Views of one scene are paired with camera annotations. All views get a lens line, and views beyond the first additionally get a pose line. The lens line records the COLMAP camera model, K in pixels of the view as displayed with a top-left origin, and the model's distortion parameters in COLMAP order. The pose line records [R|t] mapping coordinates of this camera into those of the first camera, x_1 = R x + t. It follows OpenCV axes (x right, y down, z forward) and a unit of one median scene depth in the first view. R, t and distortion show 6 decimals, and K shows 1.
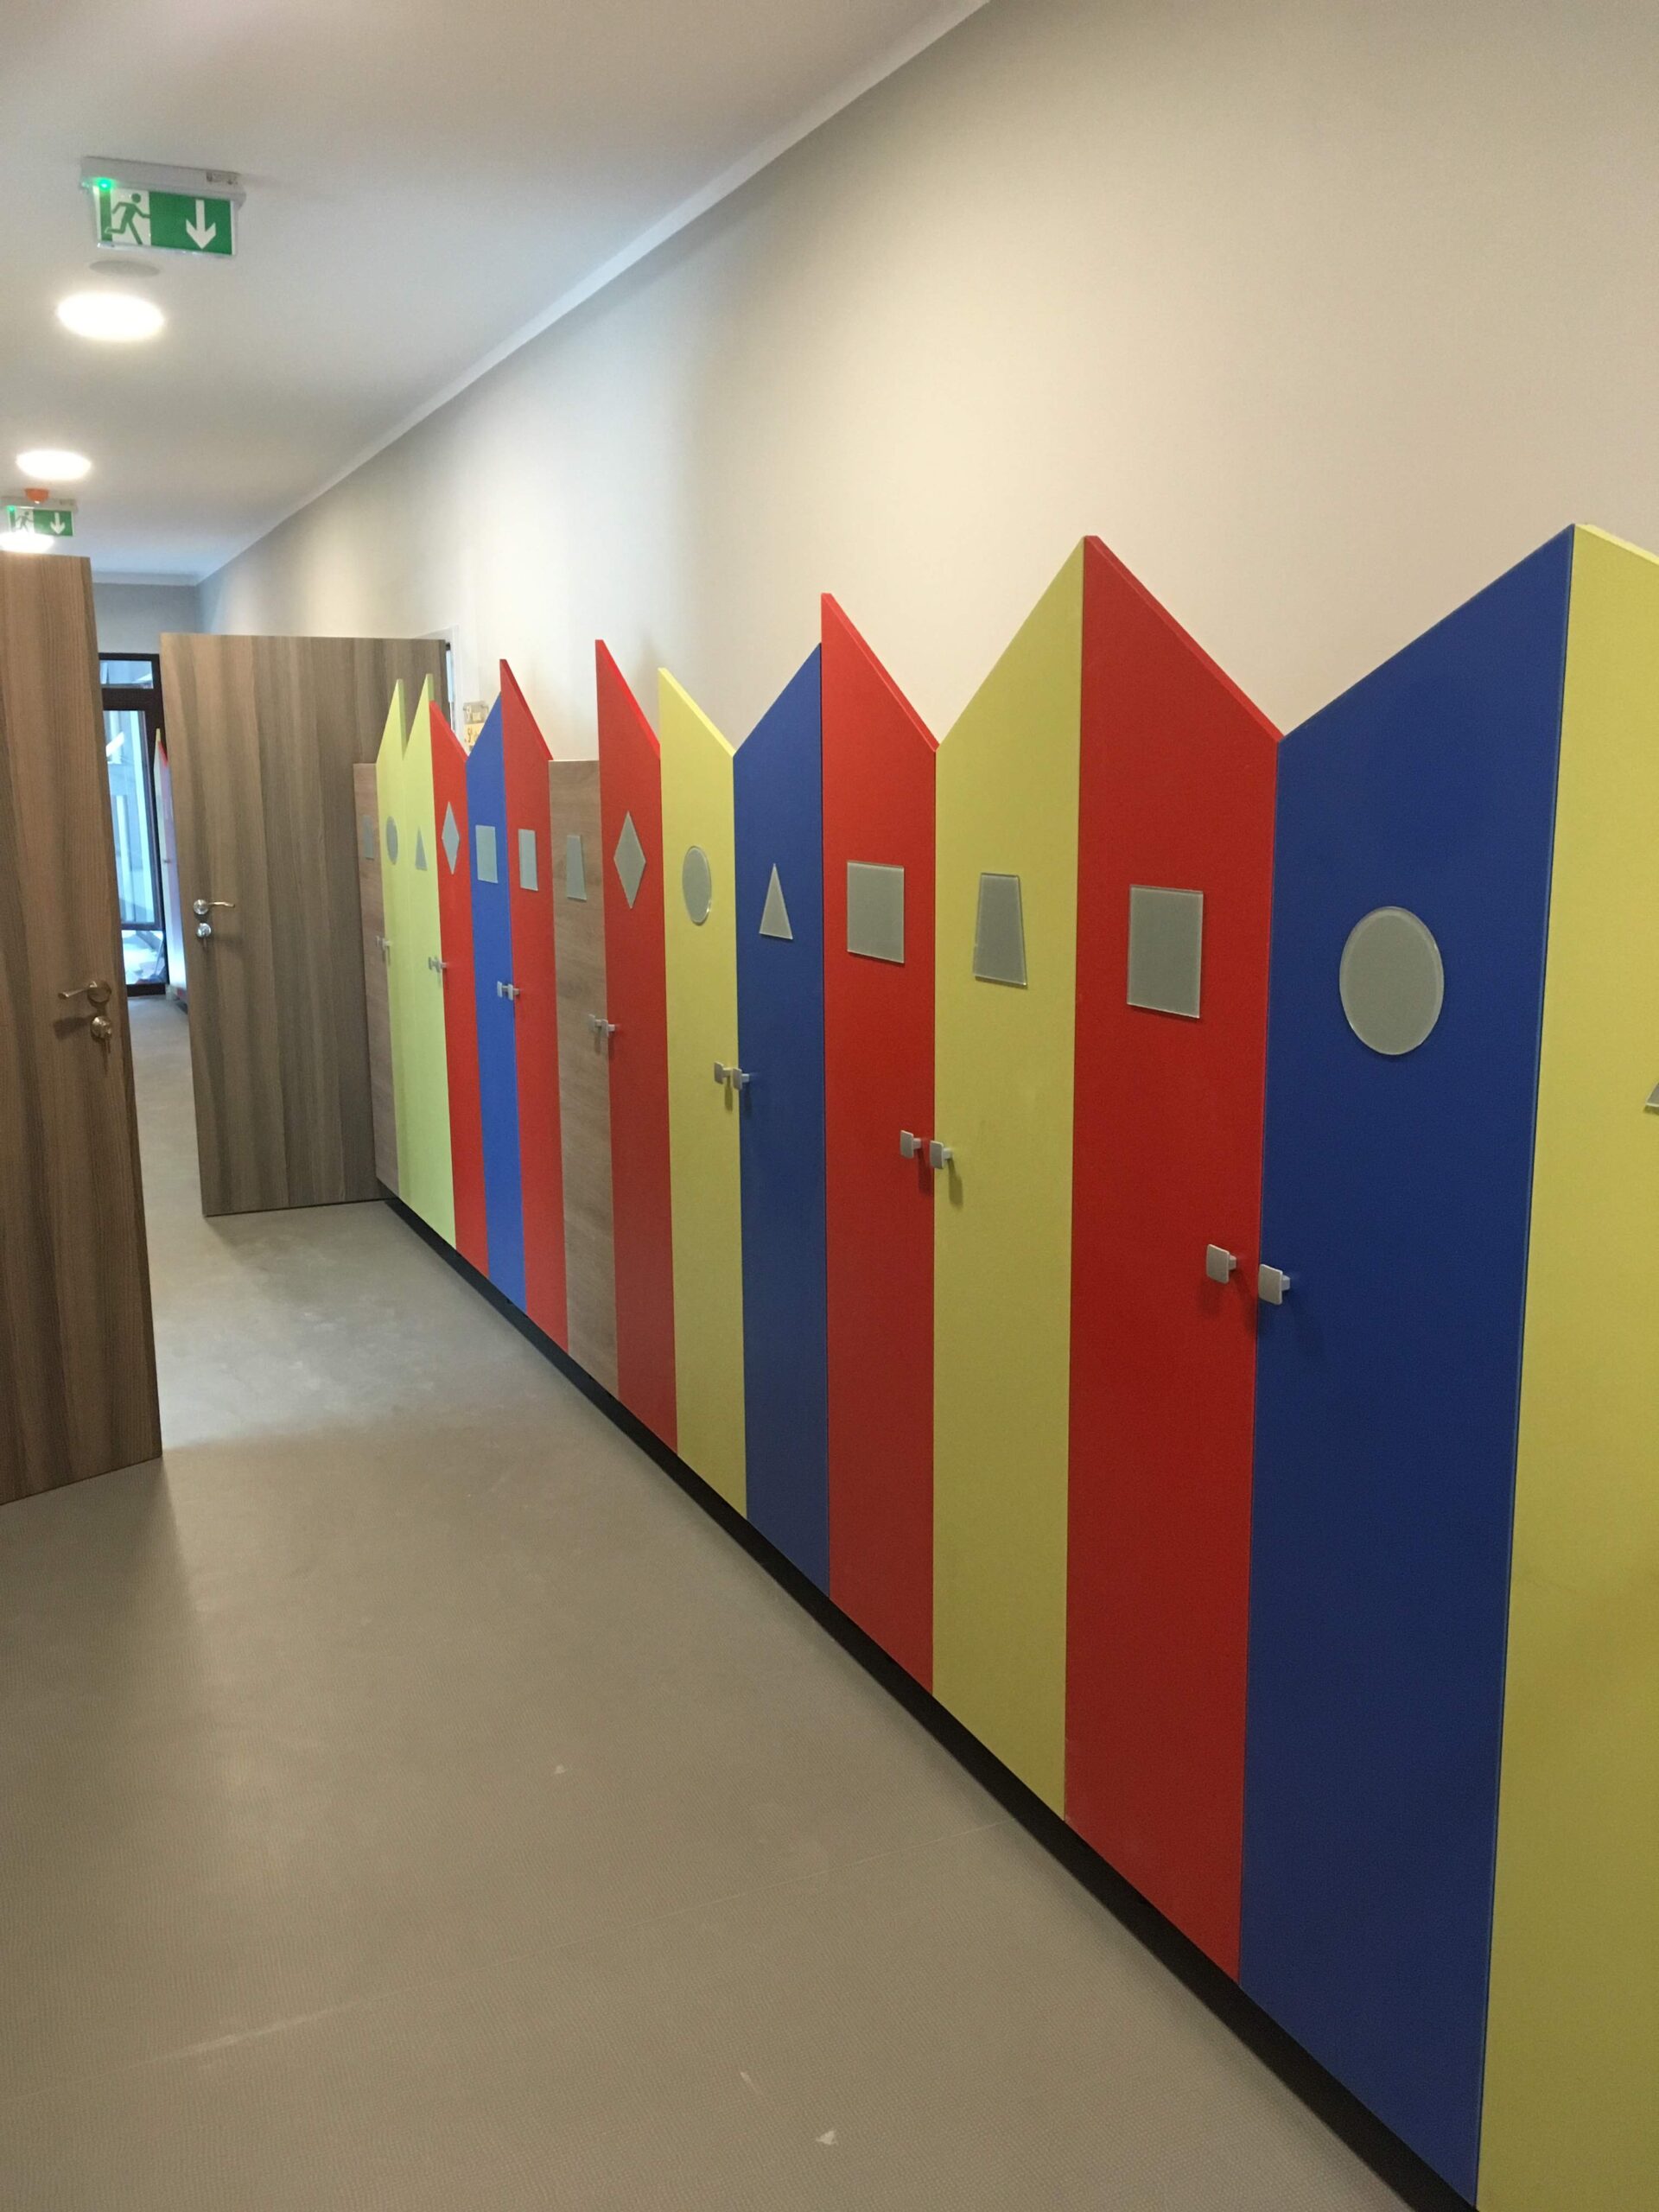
lens RADIAL K [[1884.2, 0, 836.0], [0, 1884.2, 1093.5], [0, 0, 1]] dist [0.077400, -0.096593]
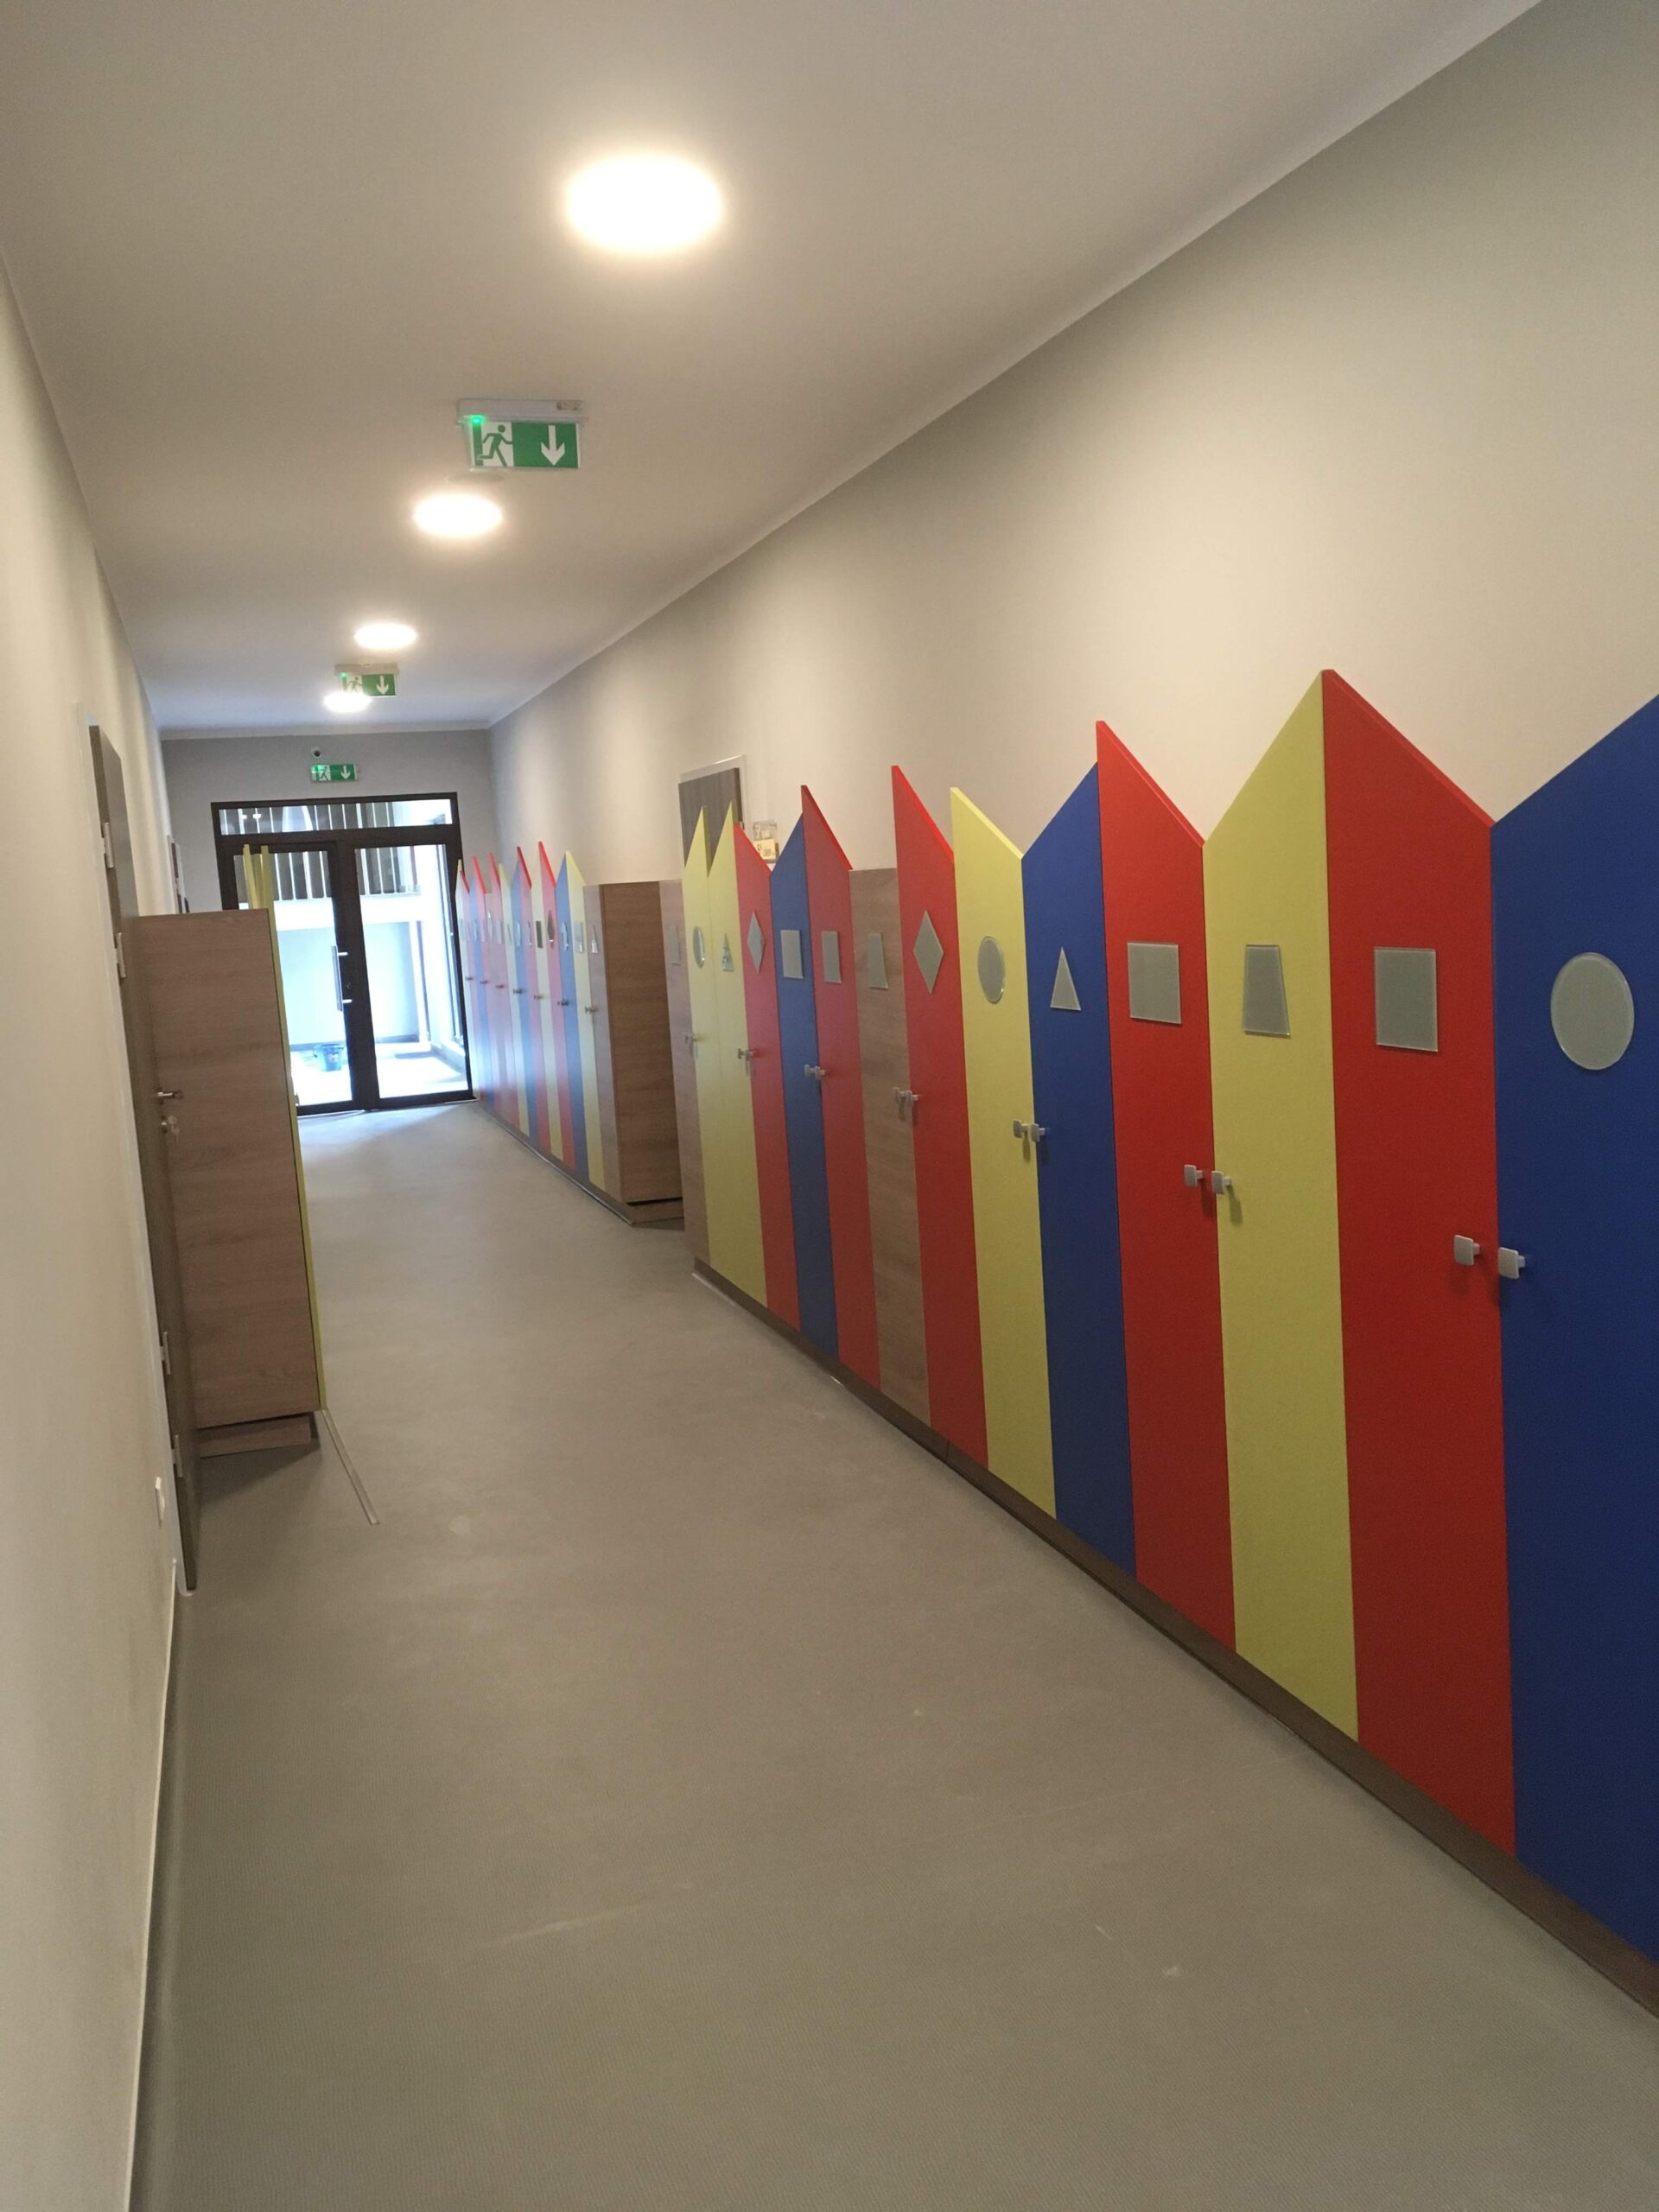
lens RADIAL K [[1884.2, 0, 845.3], [0, 1884.2, 1109.4], [0, 0, 1]] dist [0.077400, -0.096593]
pose [[0.991937, -0.042166, -0.119510, -0.028670], [0.037447, 0.998438, -0.041461, 0.022089], [0.121072, 0.036651, 0.991967, -0.174381]]
